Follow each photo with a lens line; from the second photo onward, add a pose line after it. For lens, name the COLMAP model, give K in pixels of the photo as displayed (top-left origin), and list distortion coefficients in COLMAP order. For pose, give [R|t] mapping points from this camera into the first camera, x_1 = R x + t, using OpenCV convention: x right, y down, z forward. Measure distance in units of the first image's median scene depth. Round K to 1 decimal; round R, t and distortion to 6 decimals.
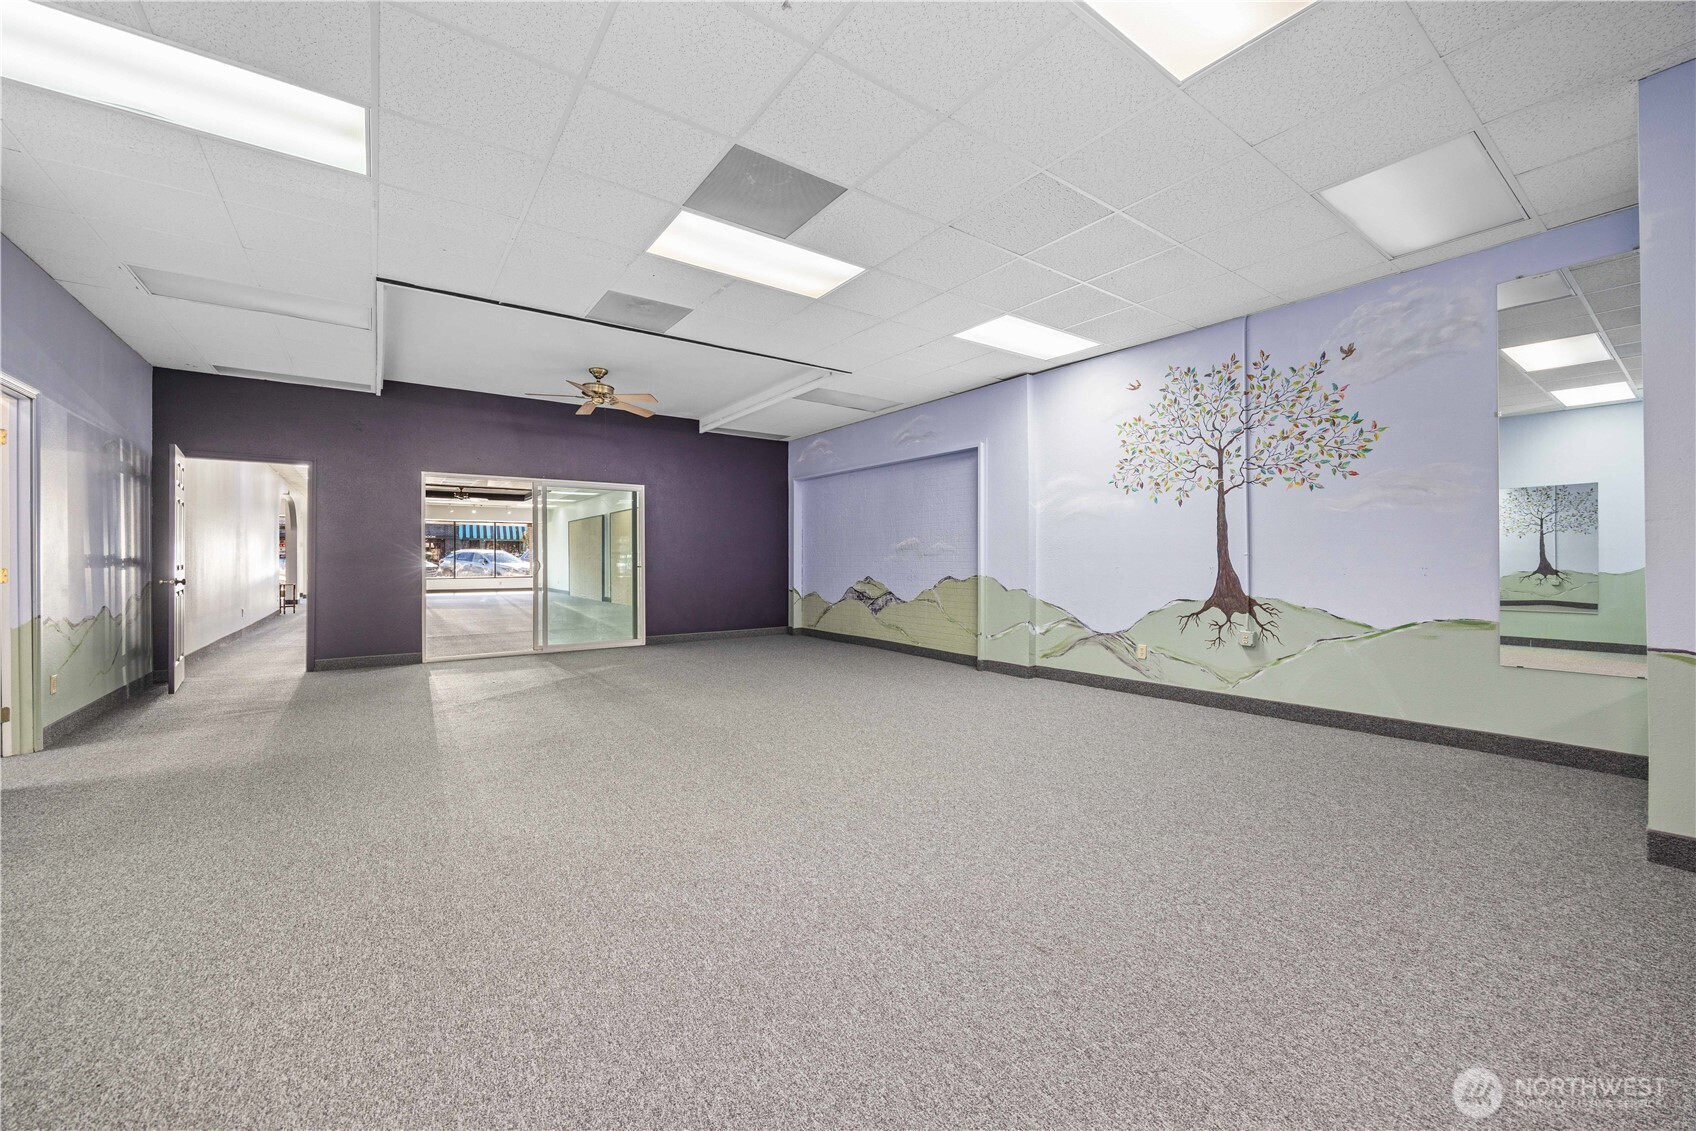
lens RADIAL K [[644.0, 0, 831.2], [0, 644.0, 563.1], [0, 0, 1]] dist [-0.003503, 0.000074]
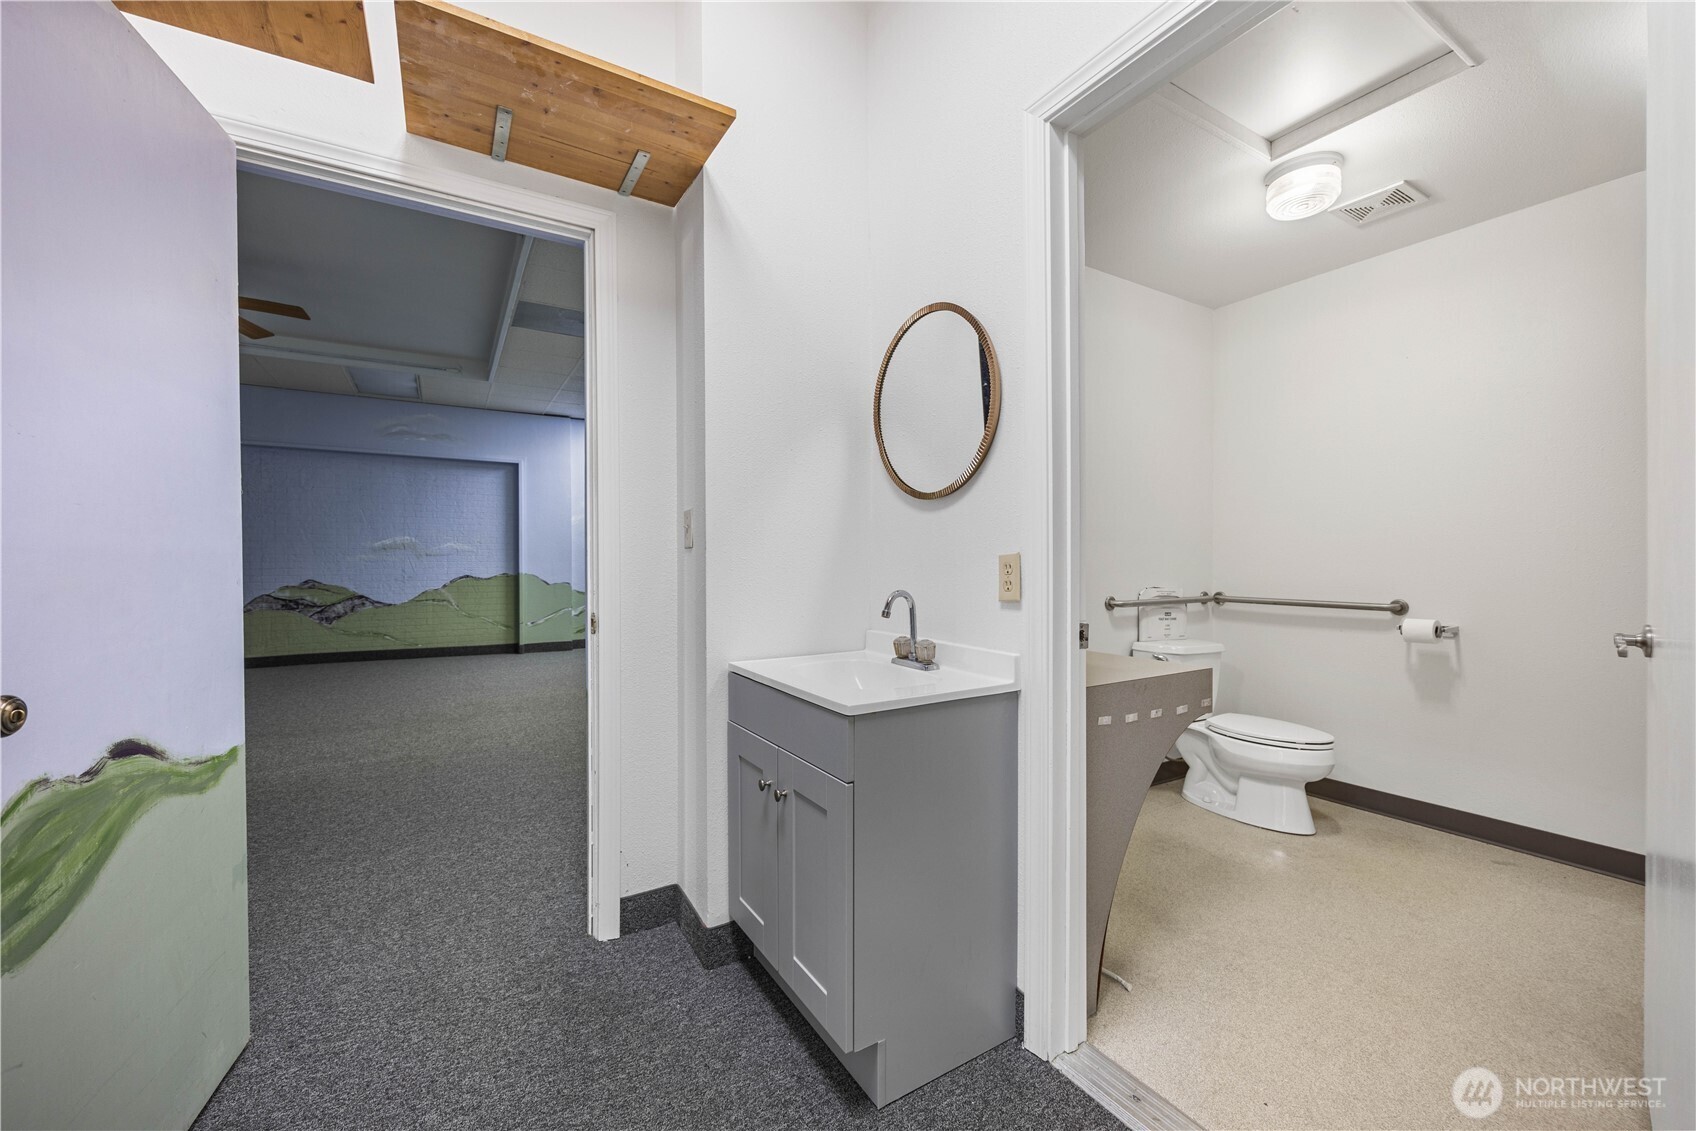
lens RADIAL K [[661.3, 0, 833.5], [0, 661.3, 564.4], [0, 0, 1]] dist [0.000564, 0.000114]
pose [[0.080371, -0.007042, 0.996740, -1.010164], [0.003428, 0.999971, 0.006789, -0.003427], [-0.996759, 0.002871, 0.080393, 0.359948]]
